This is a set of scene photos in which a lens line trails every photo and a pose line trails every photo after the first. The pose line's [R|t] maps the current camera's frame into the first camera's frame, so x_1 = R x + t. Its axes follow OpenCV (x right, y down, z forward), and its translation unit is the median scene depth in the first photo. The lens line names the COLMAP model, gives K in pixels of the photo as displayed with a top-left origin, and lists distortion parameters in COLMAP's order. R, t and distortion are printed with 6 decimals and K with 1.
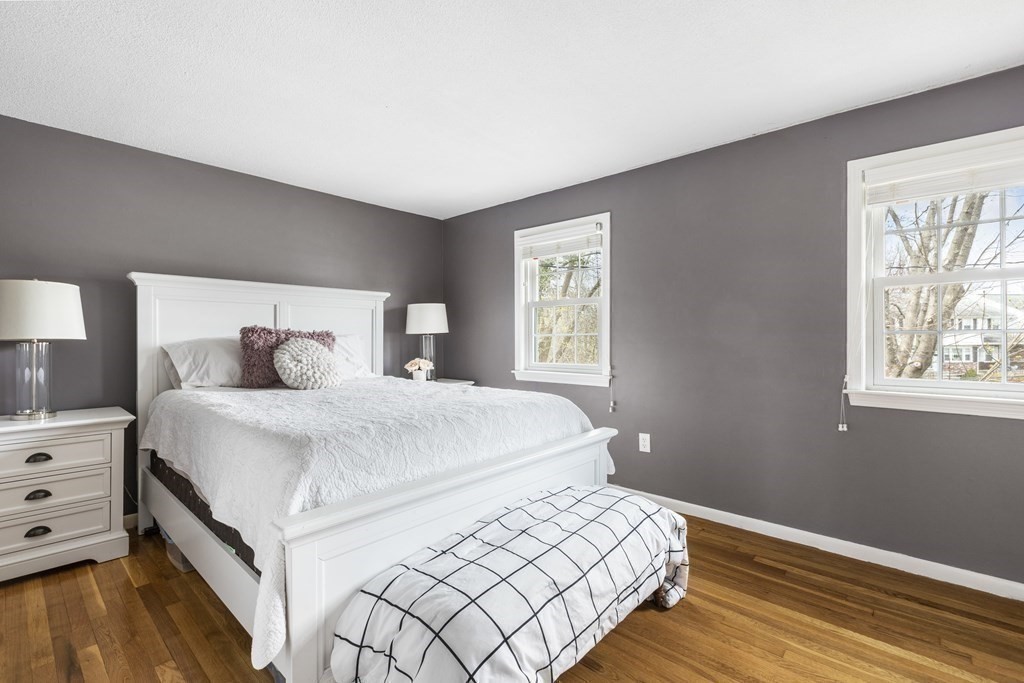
lens RADIAL K [[457.4, 0, 512.0], [0, 457.4, 341.5], [0, 0, 1]] dist [-0.000528, -0.000002]
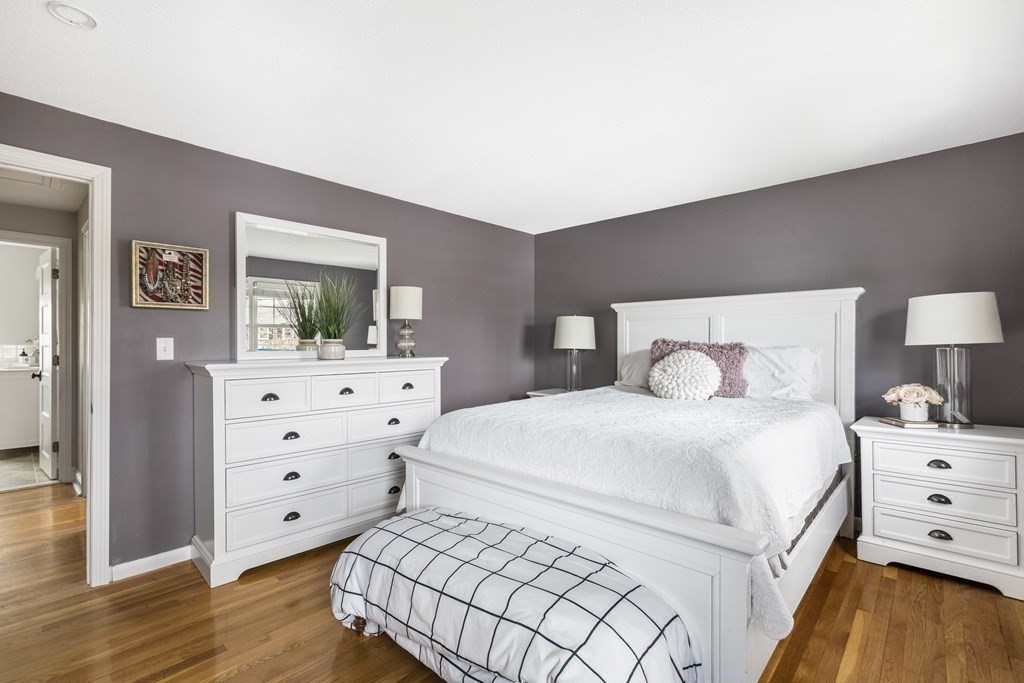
lens RADIAL K [[457.4, 0, 512.0], [0, 457.4, 341.5], [0, 0, 1]] dist [-0.000528, -0.000002]
pose [[-0.028429, -0.009904, -0.999547, 0.497379], [-0.015649, 0.999833, -0.009461, -0.008250], [0.999473, 0.015373, -0.028579, 0.530849]]
